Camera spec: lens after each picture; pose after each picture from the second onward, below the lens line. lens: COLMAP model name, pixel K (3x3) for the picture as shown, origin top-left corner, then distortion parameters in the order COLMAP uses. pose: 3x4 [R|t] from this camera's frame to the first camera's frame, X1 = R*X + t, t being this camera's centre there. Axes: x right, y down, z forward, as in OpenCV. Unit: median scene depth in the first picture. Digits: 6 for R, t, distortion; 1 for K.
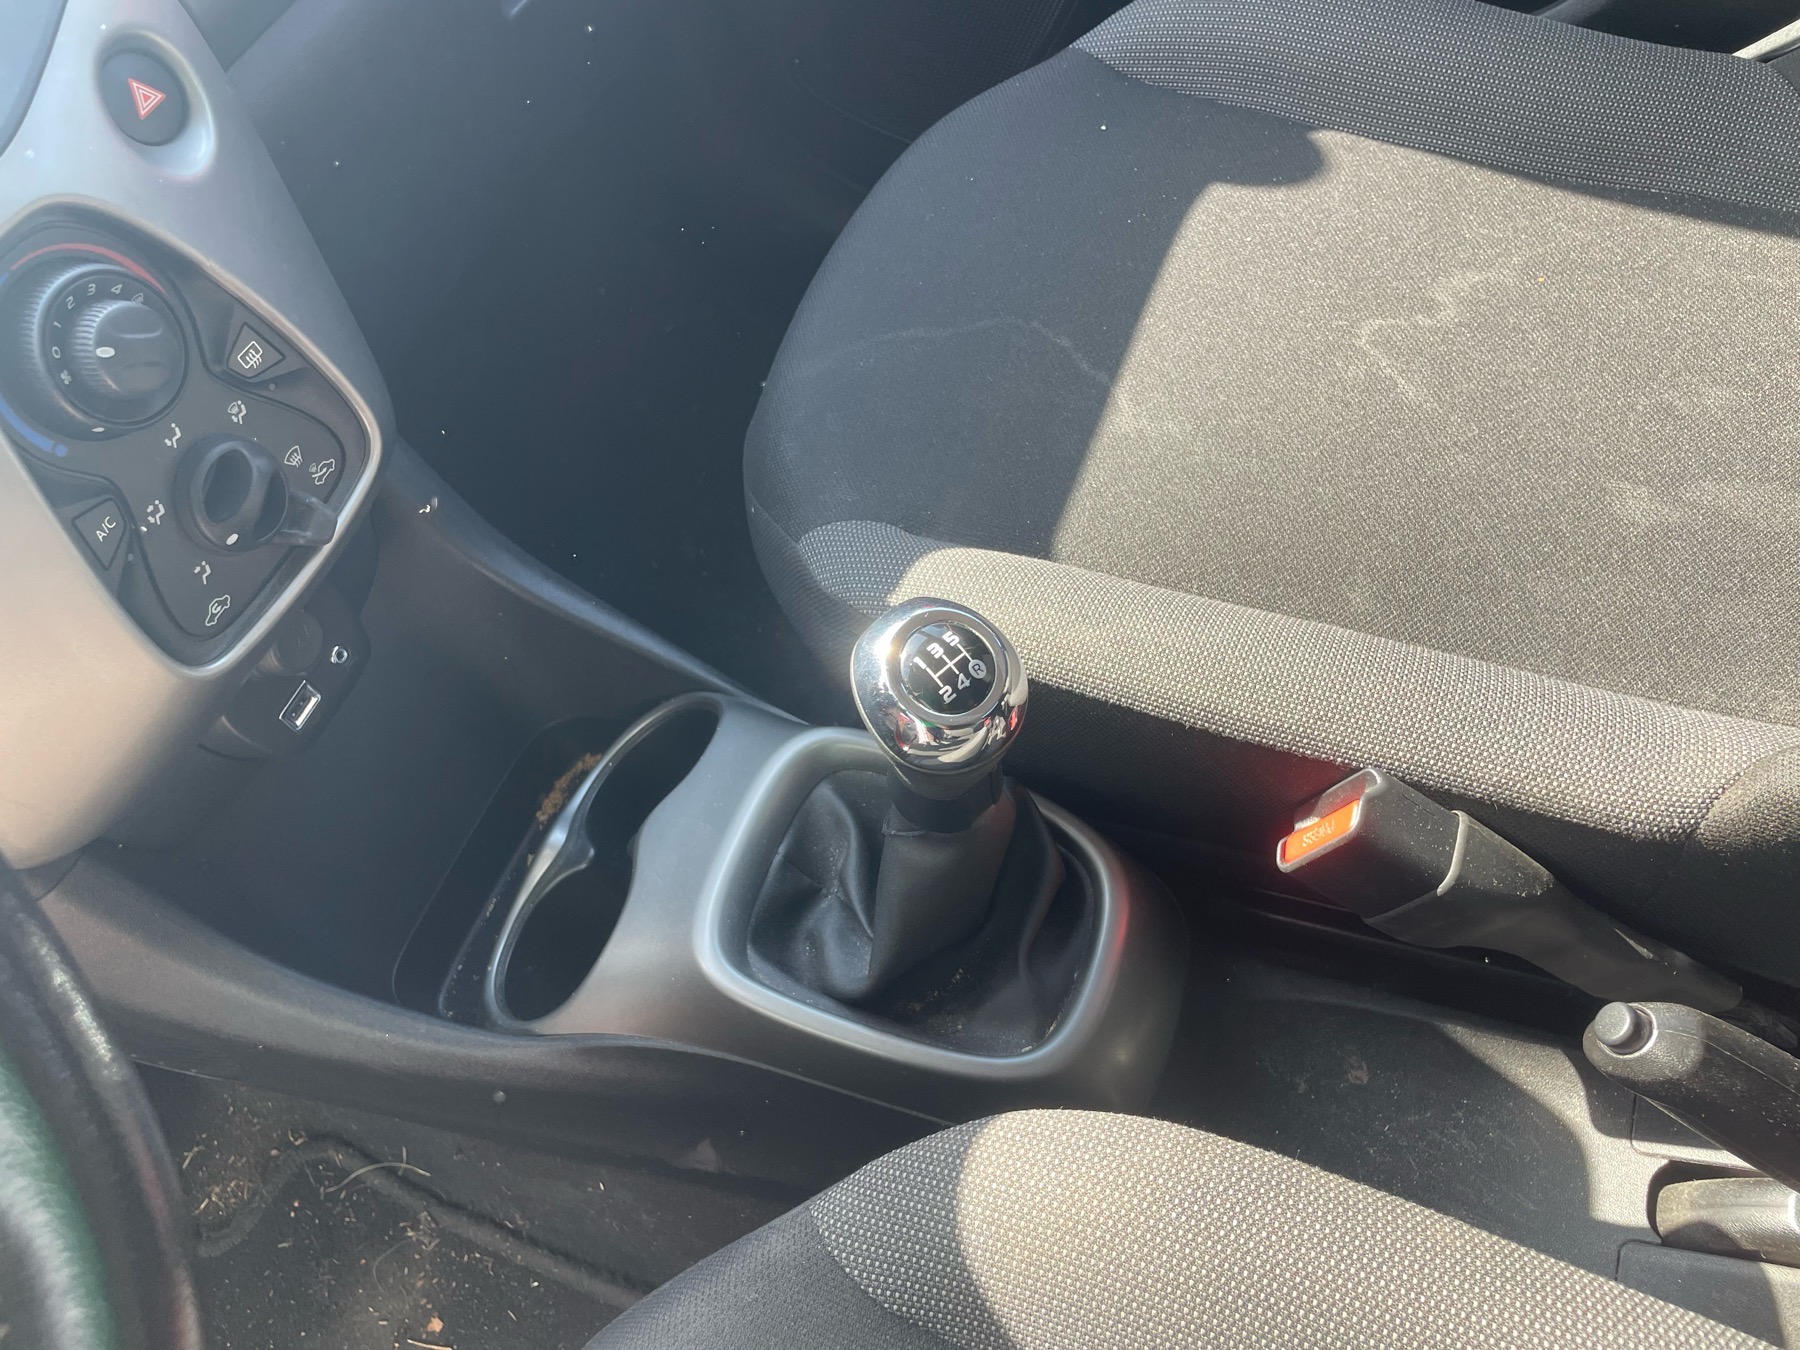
lens RADIAL K [[1369.9, 0, 888.6], [0, 1369.9, 626.5], [0, 0, 1]] dist [0.081323, -0.138639]
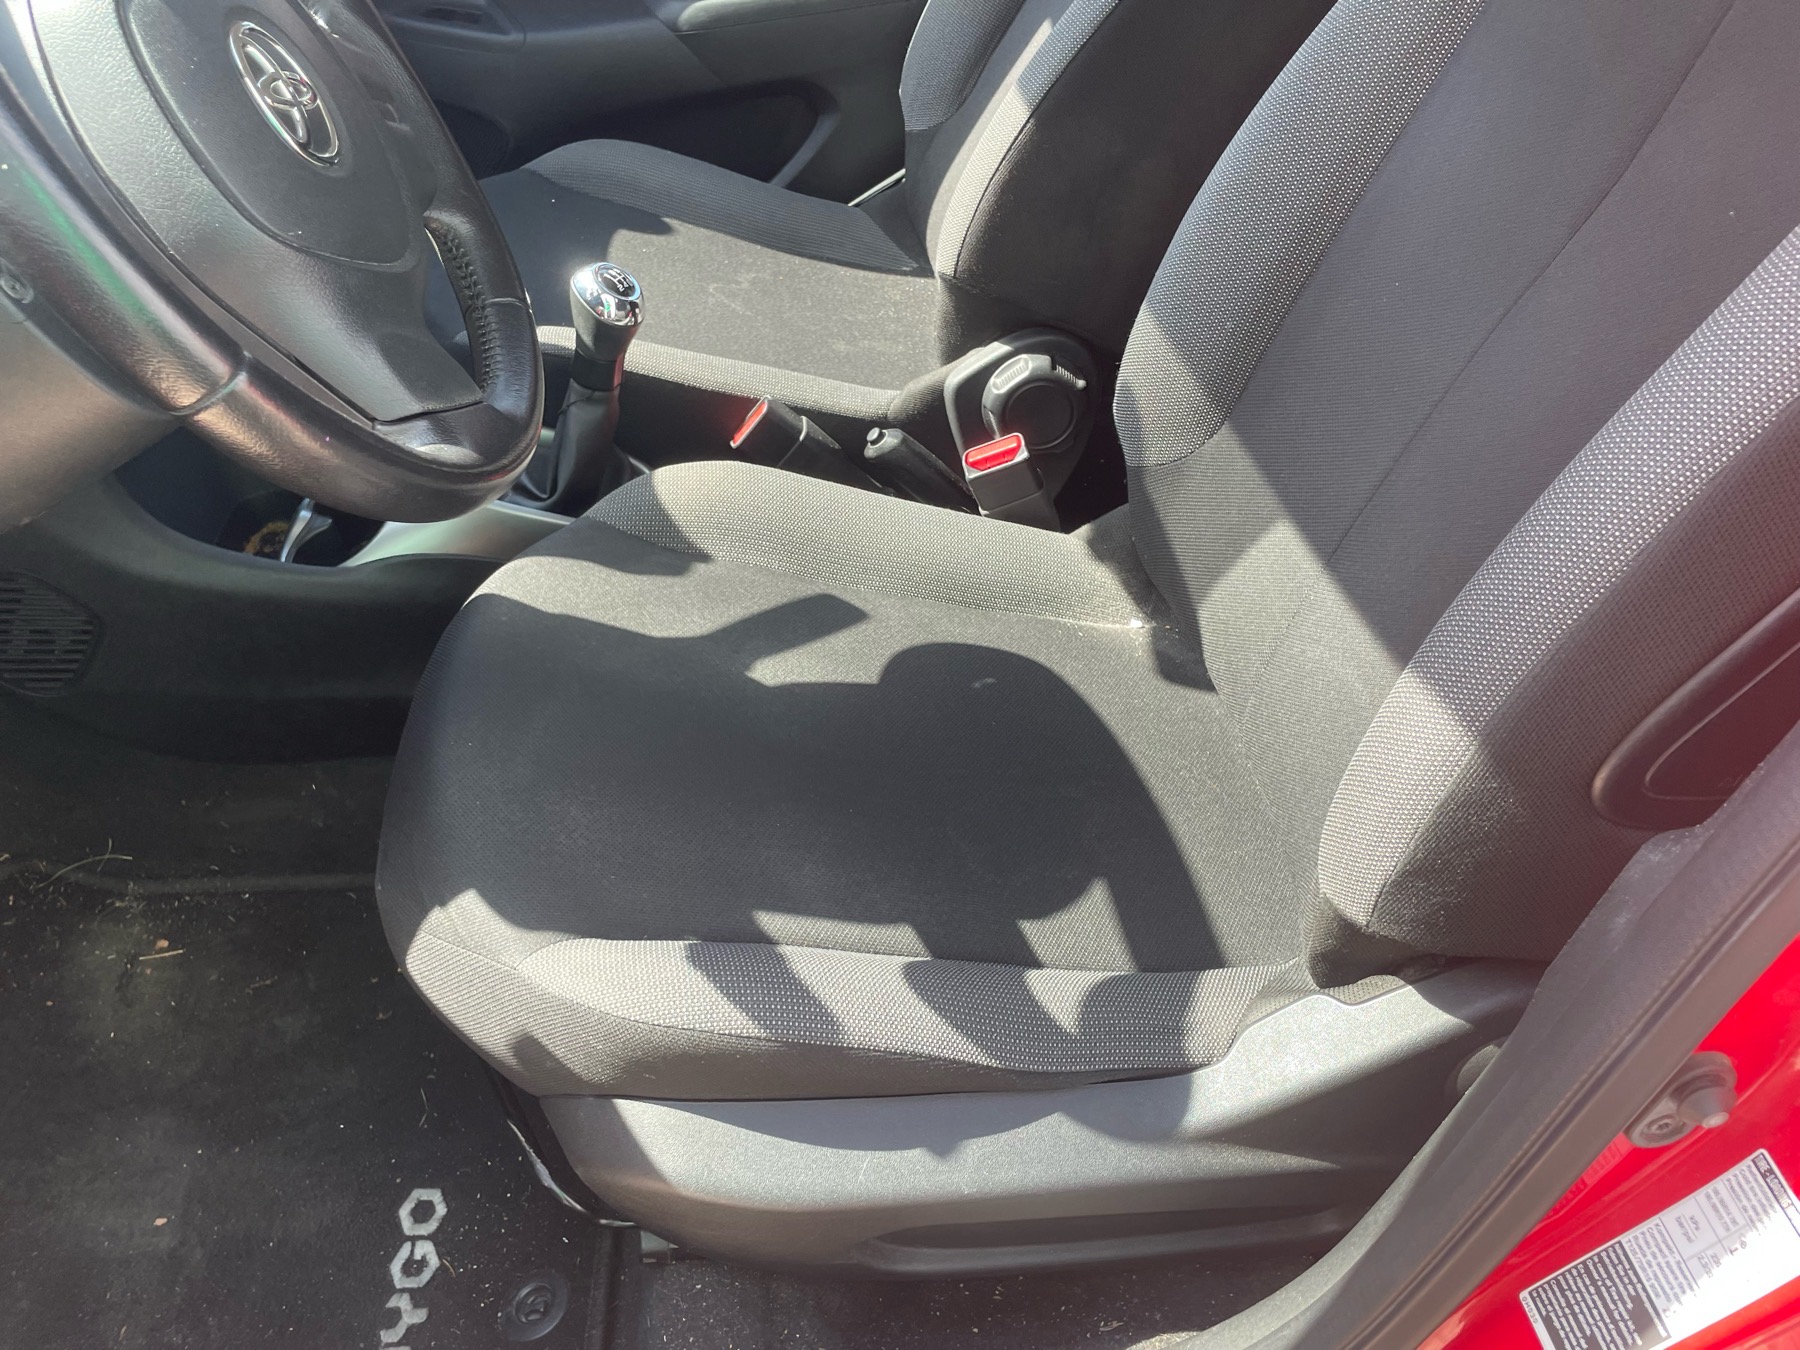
lens RADIAL K [[1349.7, 0, 873.8], [0, 1349.7, 663.8], [0, 0, 1]] dist [0.075744, -0.106039]
pose [[0.844500, -0.034966, 0.534412, -0.707959], [0.166627, 0.965494, -0.200140, 0.994237], [-0.508974, 0.258066, 0.821187, -0.819411]]
